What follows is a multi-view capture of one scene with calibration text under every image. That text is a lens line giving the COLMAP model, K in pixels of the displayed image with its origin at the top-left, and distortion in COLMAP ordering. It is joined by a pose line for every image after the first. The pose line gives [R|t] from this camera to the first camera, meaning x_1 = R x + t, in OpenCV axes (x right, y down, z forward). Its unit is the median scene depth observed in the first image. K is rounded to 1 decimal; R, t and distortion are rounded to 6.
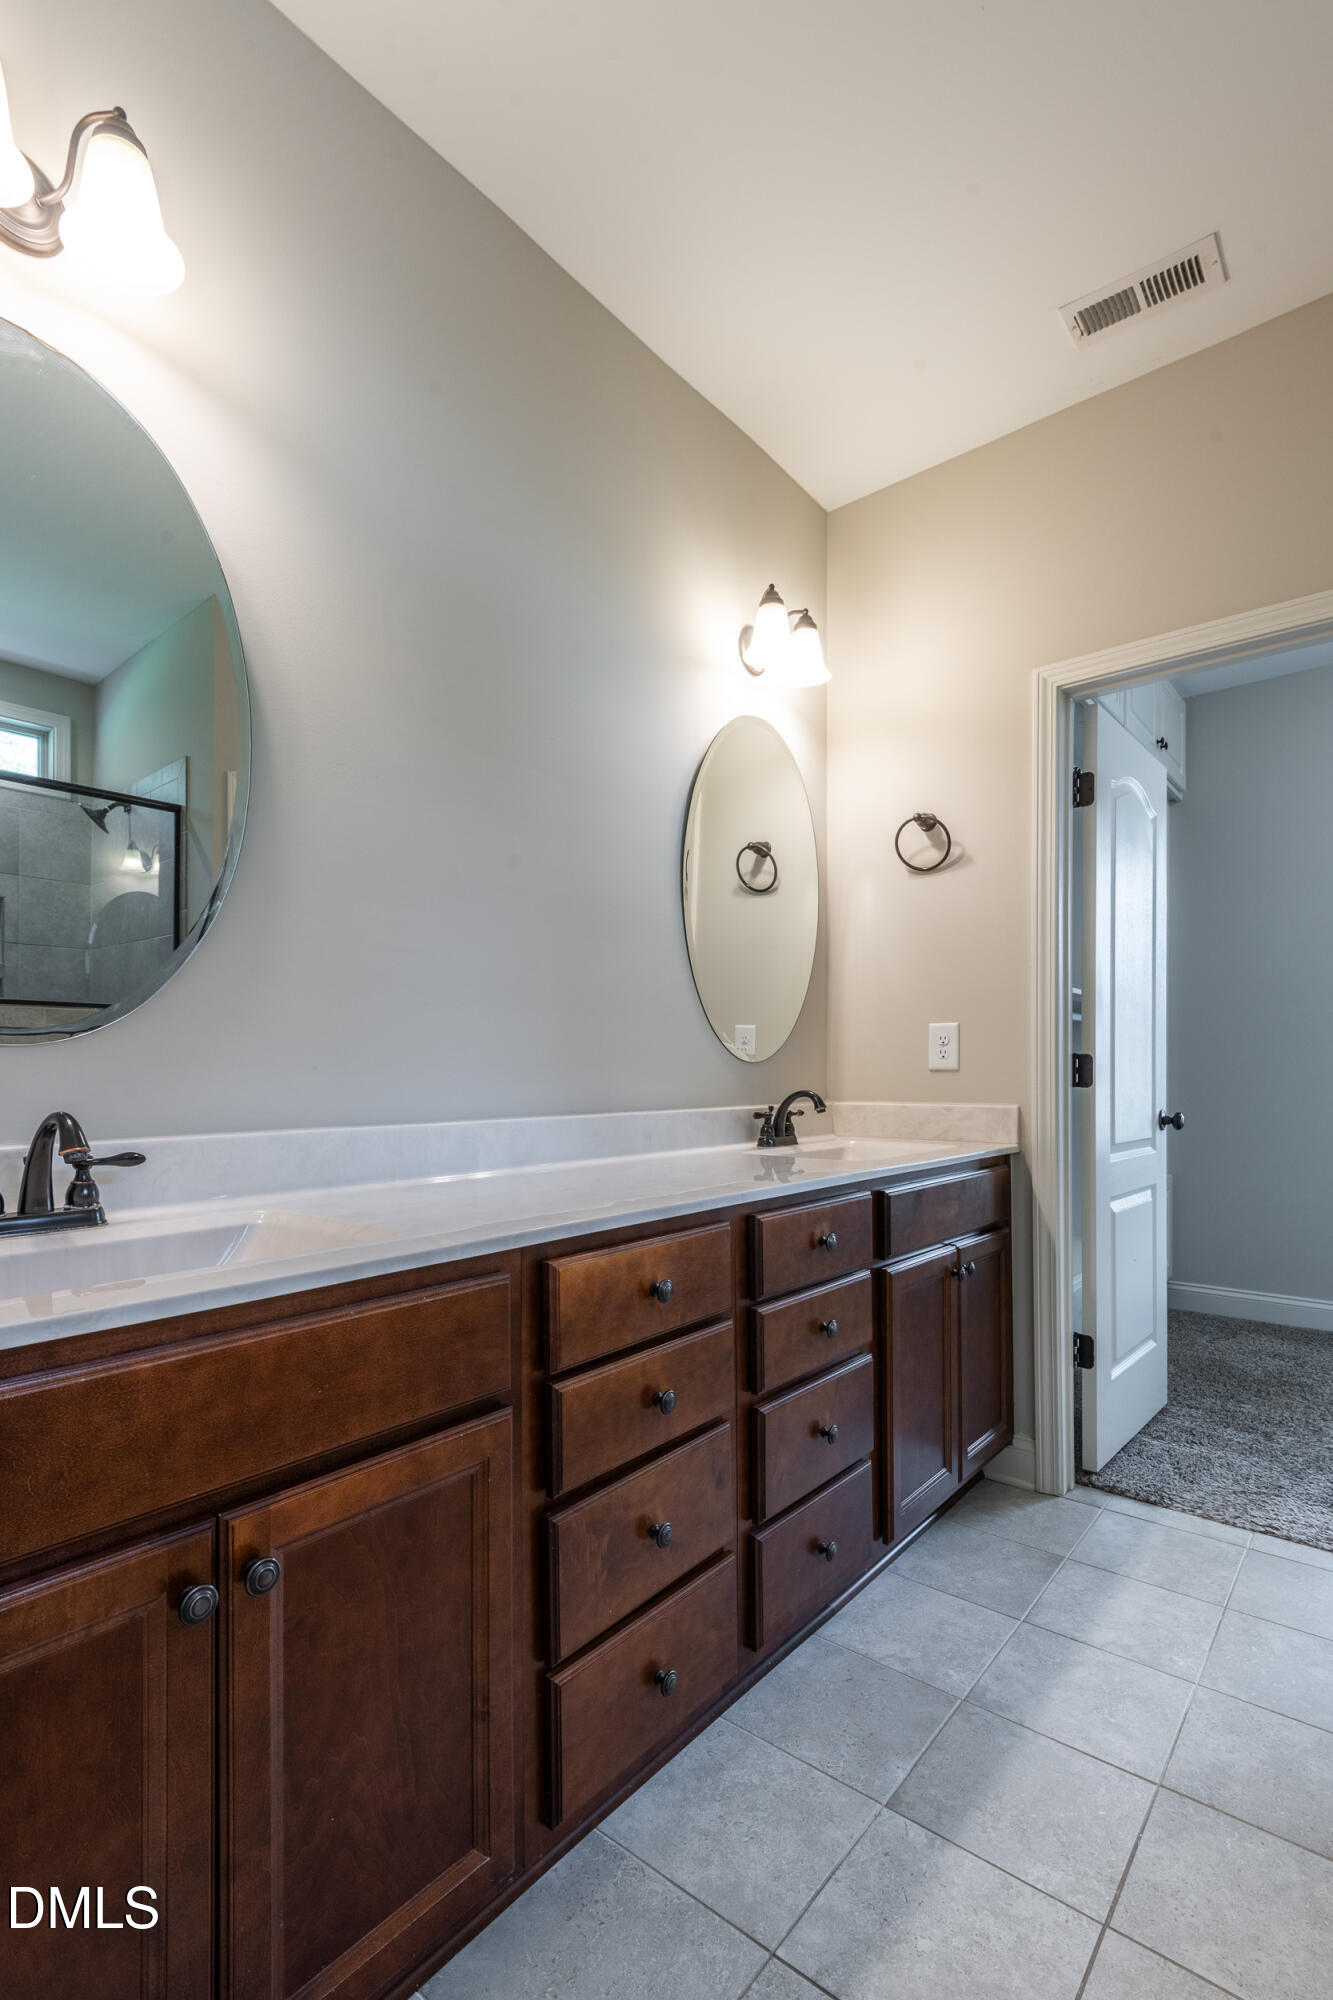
lens RADIAL K [[921.5, 0, 644.3], [0, 921.5, 1094.0], [0, 0, 1]] dist [0.020643, -0.011965]
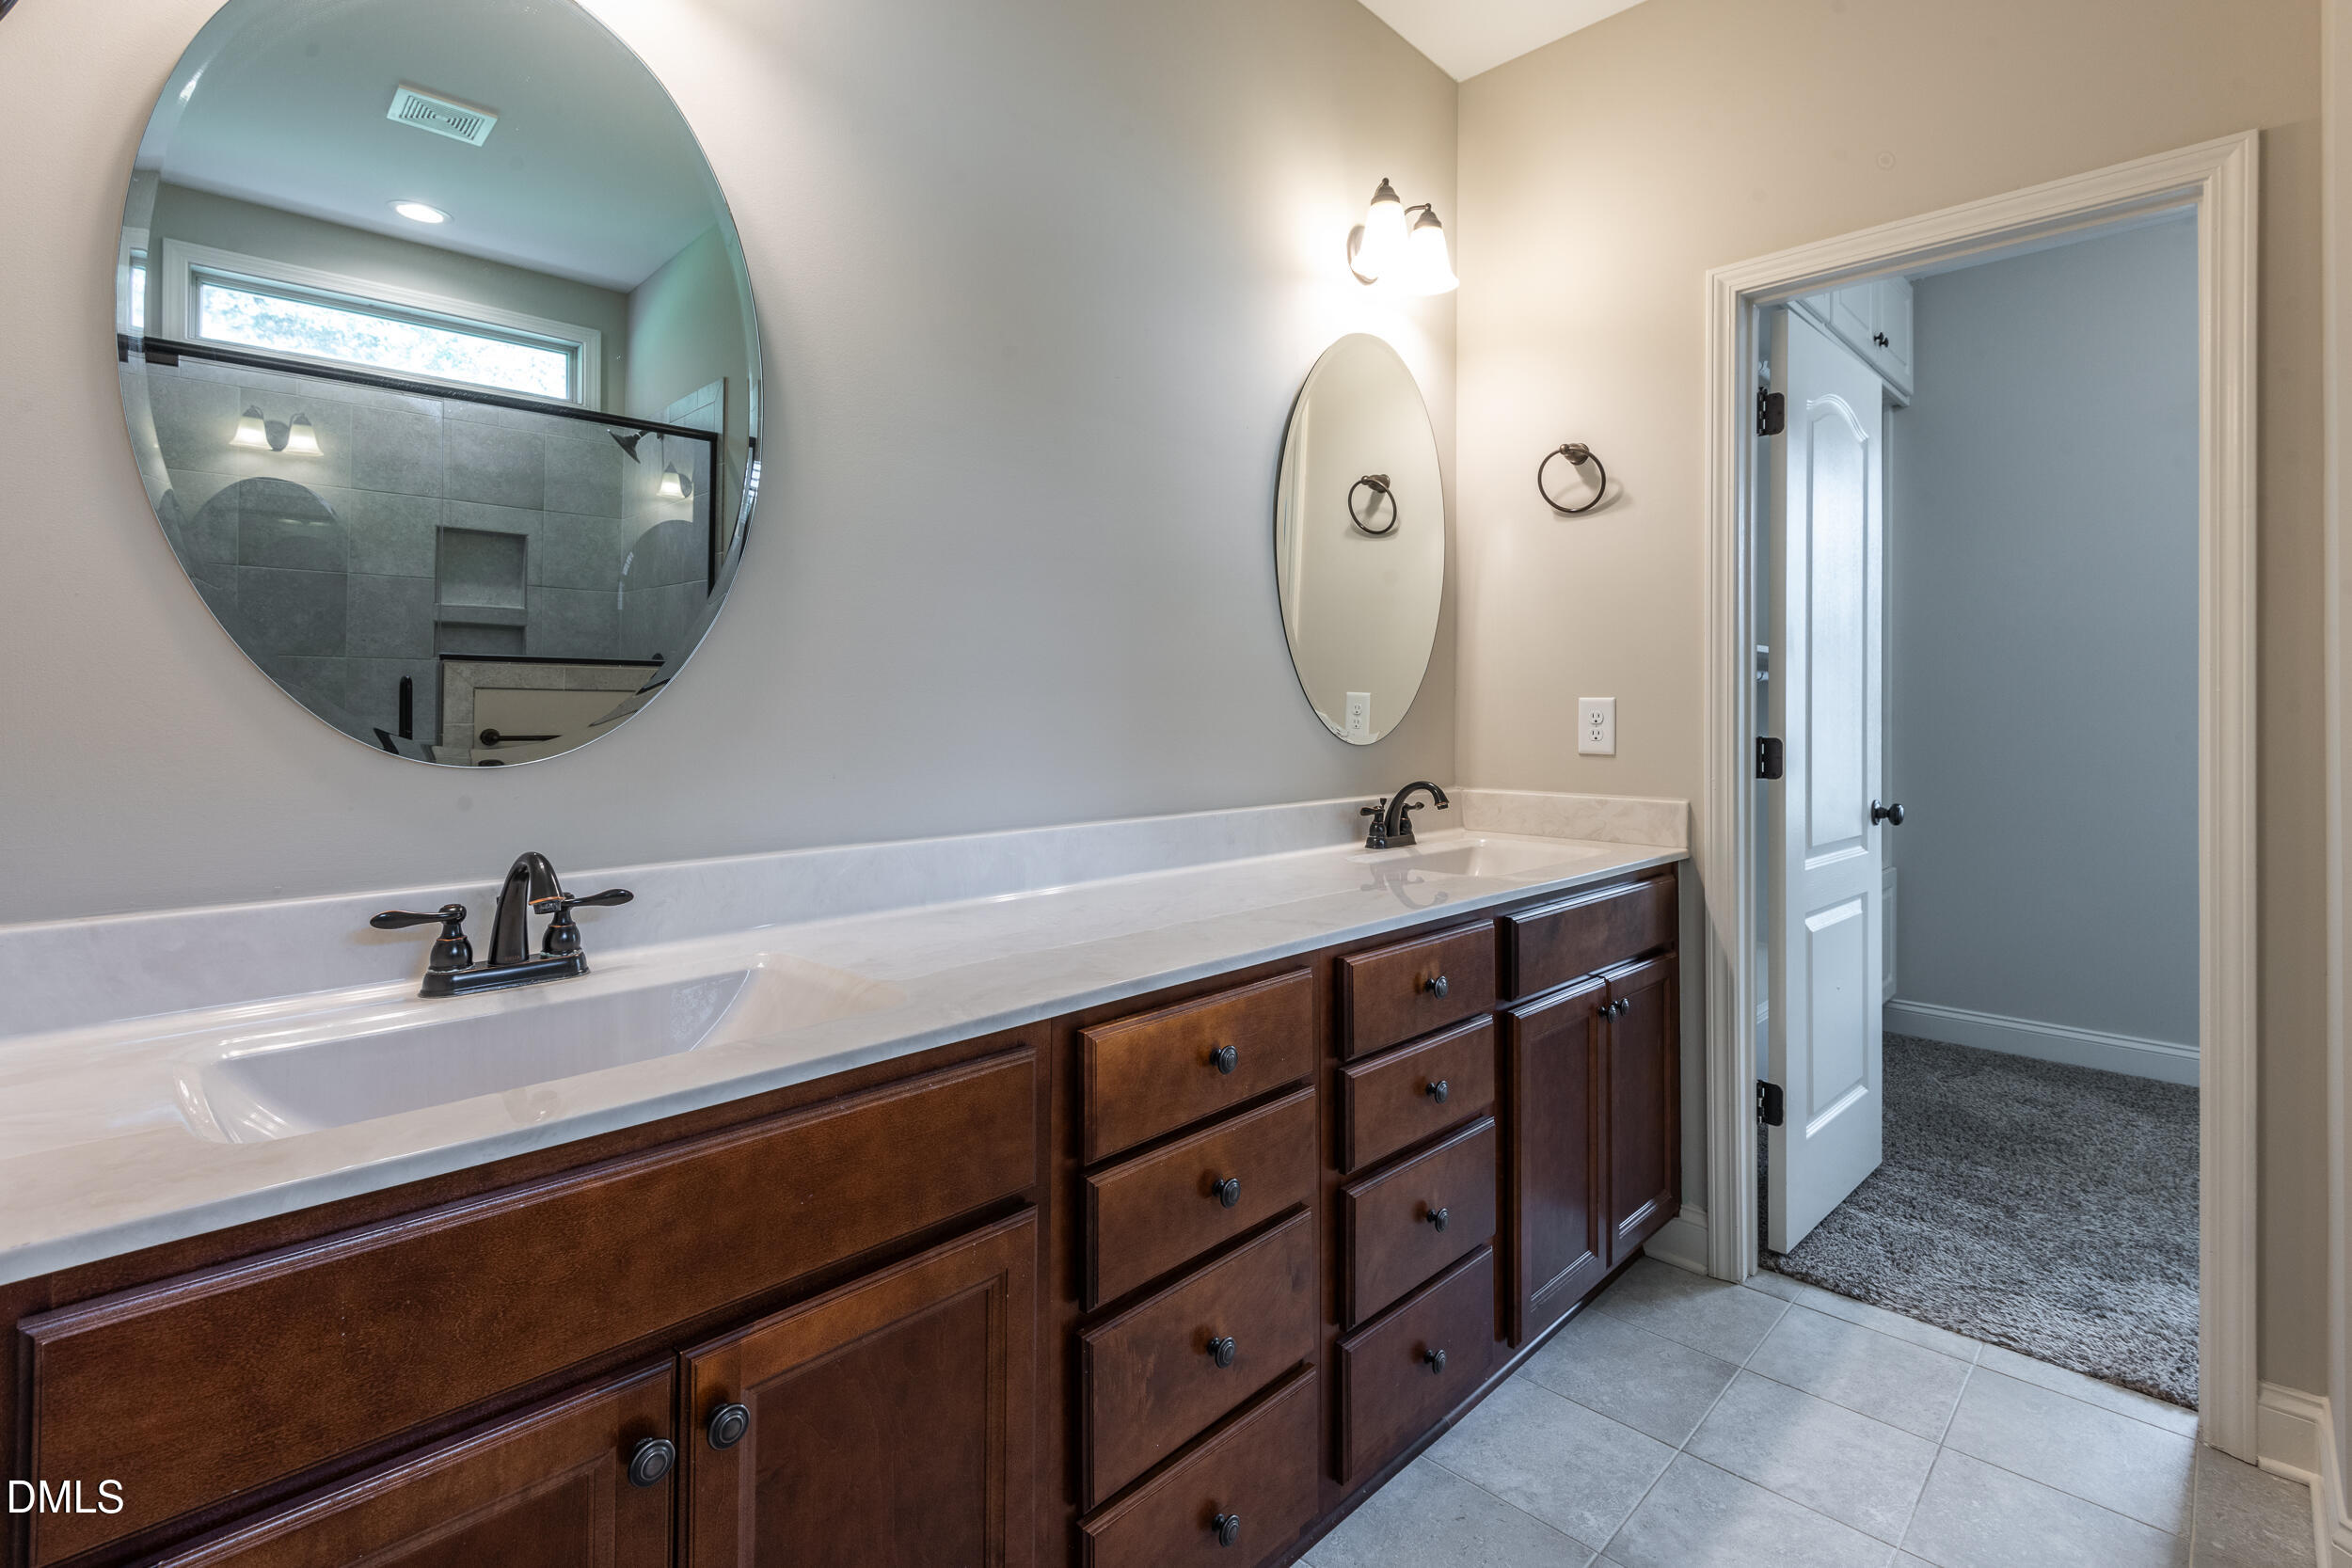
lens RADIAL K [[1083.5, 0, 1185.8], [0, 1083.5, 726.8], [0, 0, 1]] dist [0.020643, -0.011965]
pose [[0.997451, 0.004719, -0.071199, 0.031500], [-0.005200, 0.999965, -0.006567, -0.048654], [0.071165, 0.006920, 0.997441, 0.005274]]
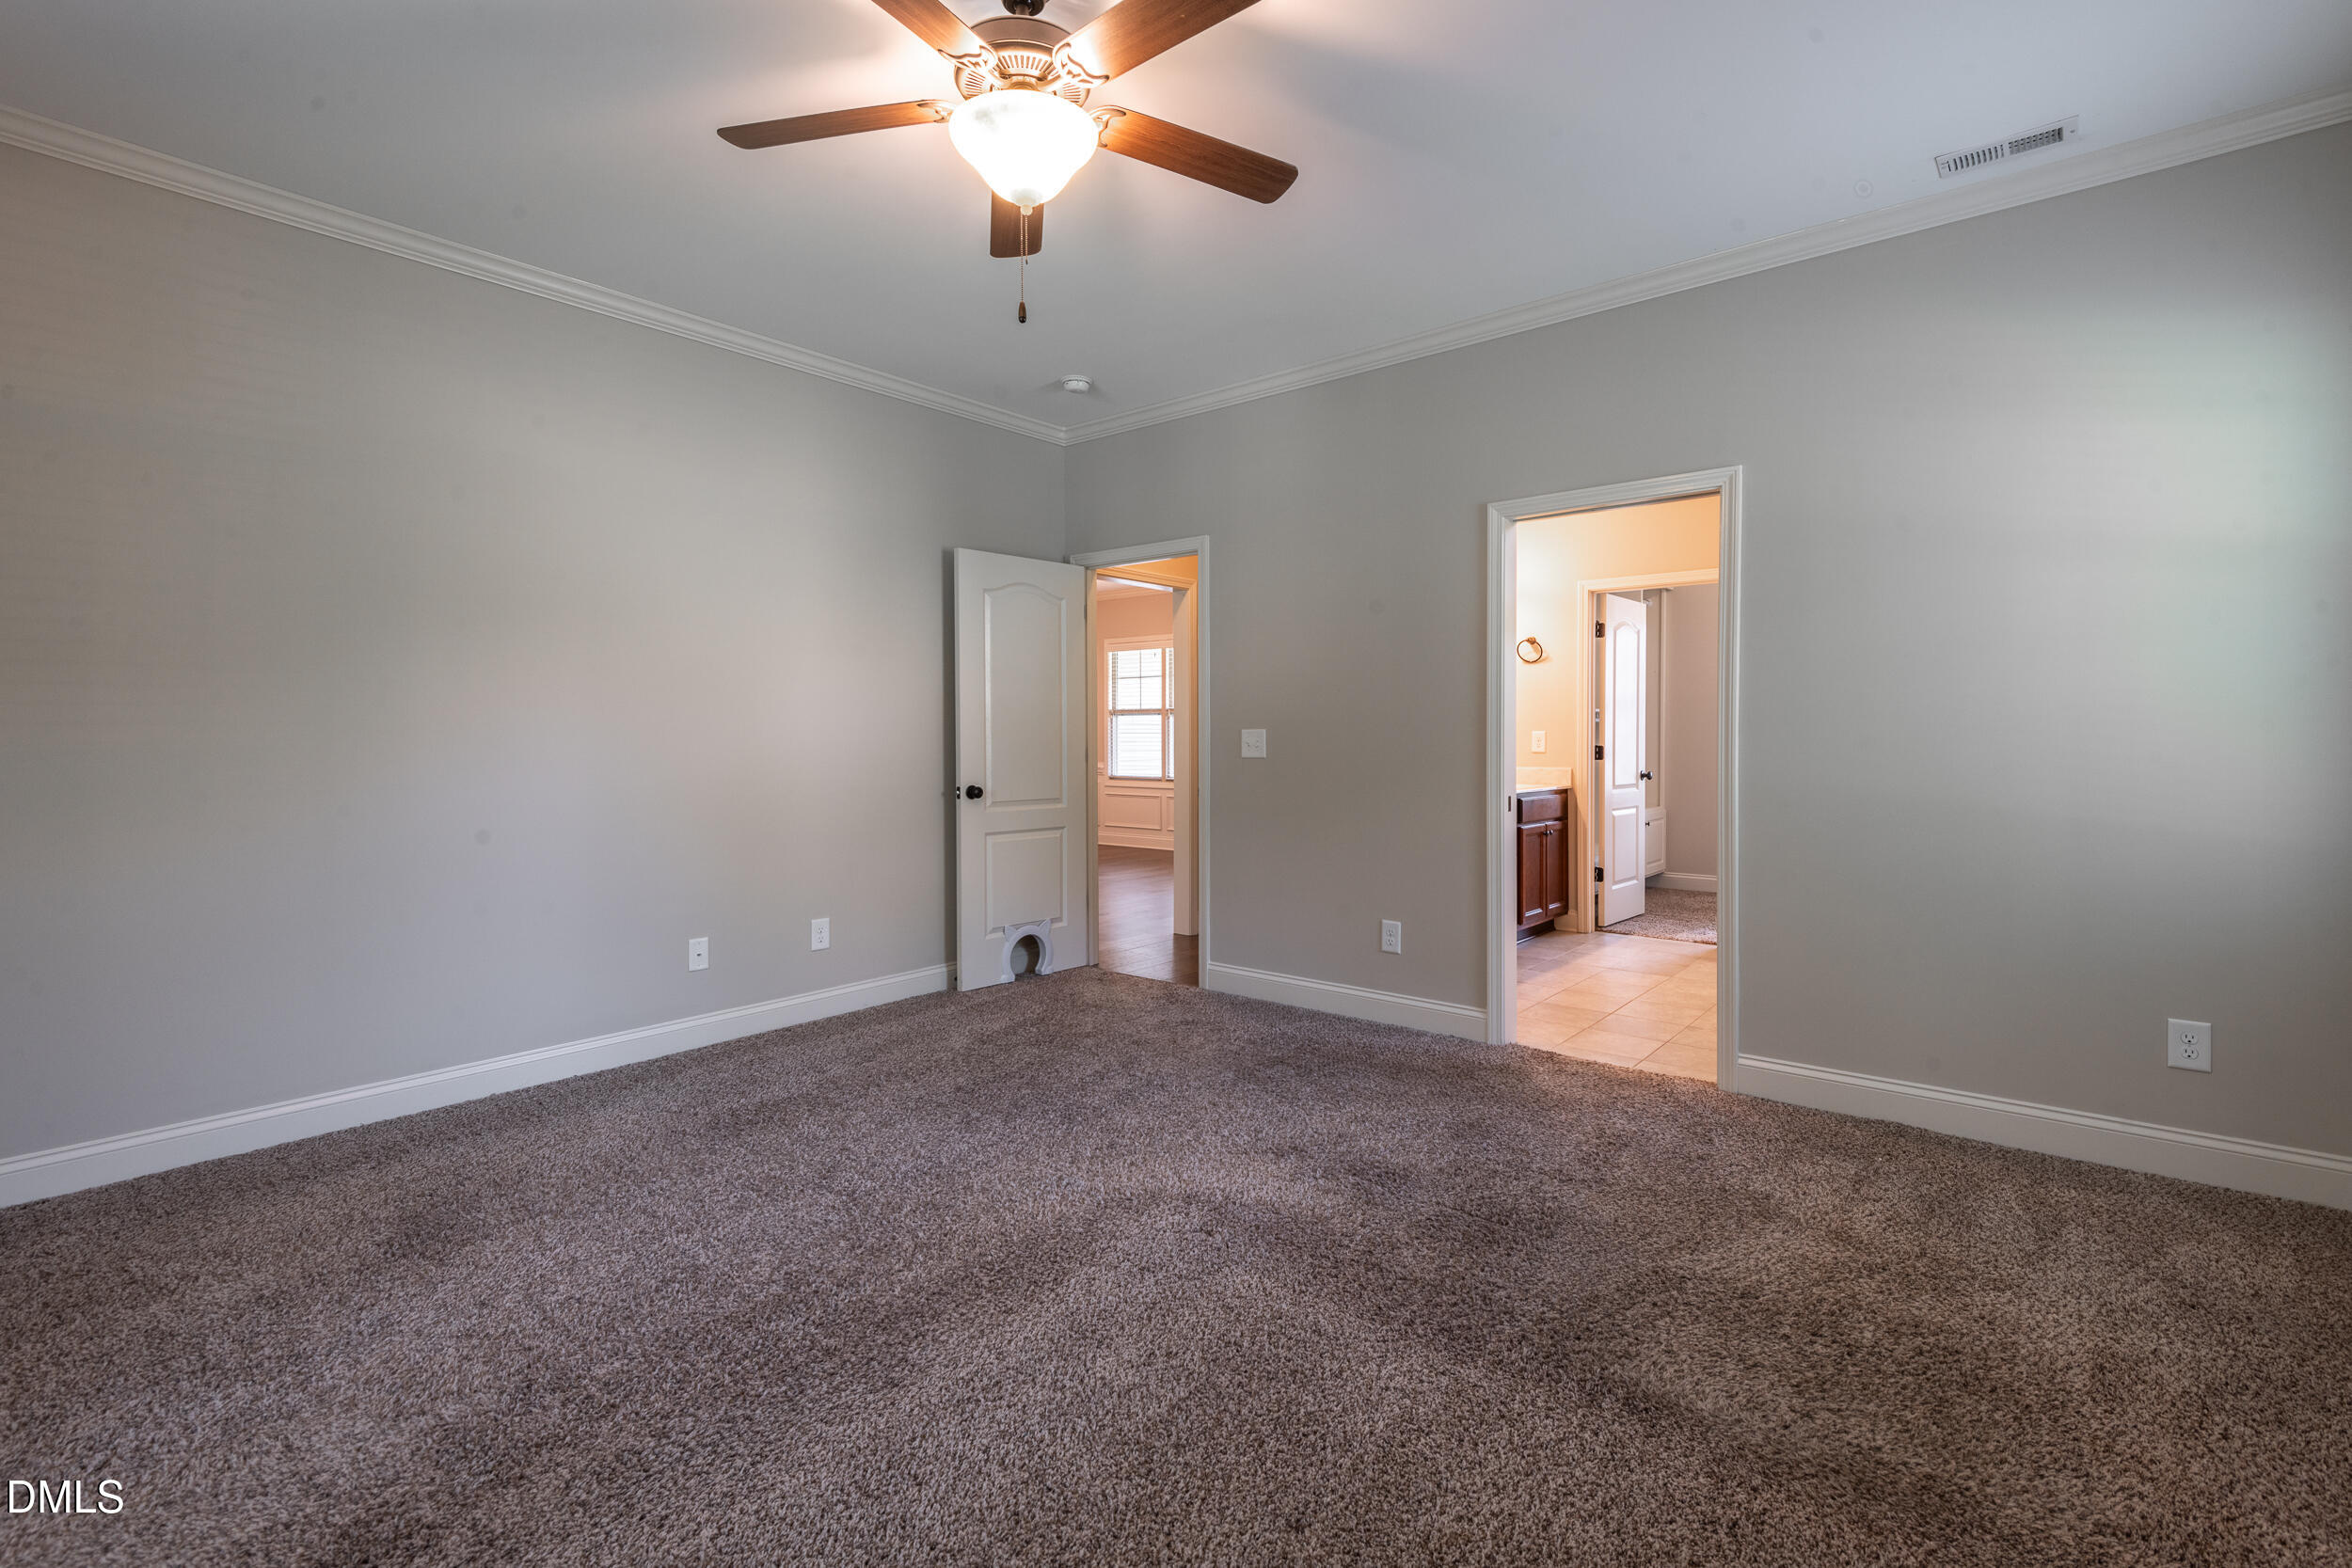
lens RADIAL K [[1083.5, 0, 1158.4], [0, 1083.5, 744.5], [0, 0, 1]] dist [0.020643, -0.011965]
pose [[0.999987, 0.005168, -0.000018, -0.691044], [-0.005168, 0.999986, -0.001078, -0.043192], [0.000013, 0.001078, 0.999999, -1.887607]]
